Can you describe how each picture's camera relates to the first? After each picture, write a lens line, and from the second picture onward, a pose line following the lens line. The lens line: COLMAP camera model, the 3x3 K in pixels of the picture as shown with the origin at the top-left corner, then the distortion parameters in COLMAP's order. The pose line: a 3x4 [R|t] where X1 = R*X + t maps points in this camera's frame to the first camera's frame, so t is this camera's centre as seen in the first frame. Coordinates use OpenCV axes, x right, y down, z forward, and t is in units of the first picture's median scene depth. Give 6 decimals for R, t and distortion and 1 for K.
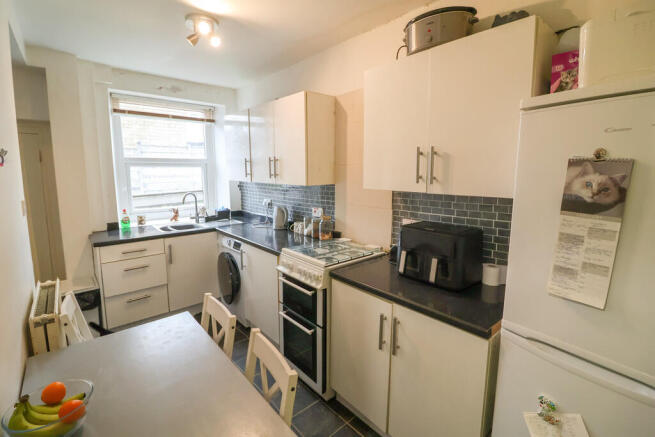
lens RADIAL K [[298.8, 0, 323.5], [0, 298.8, 209.7], [0, 0, 1]] dist [-0.035654, -0.000471]
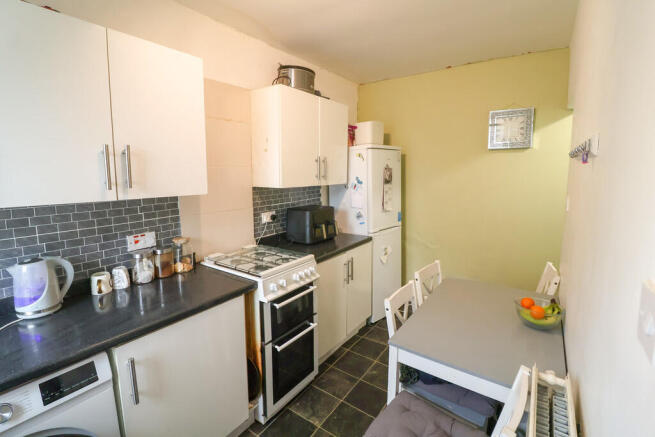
lens RADIAL K [[298.8, 0, 323.5], [0, 298.8, 209.7], [0, 0, 1]] dist [-0.035654, -0.000471]
pose [[-0.234189, -0.124159, 0.964230, -0.733658], [0.132000, 0.978566, 0.158065, -0.108509], [-0.963188, 0.164295, -0.212780, 0.808597]]
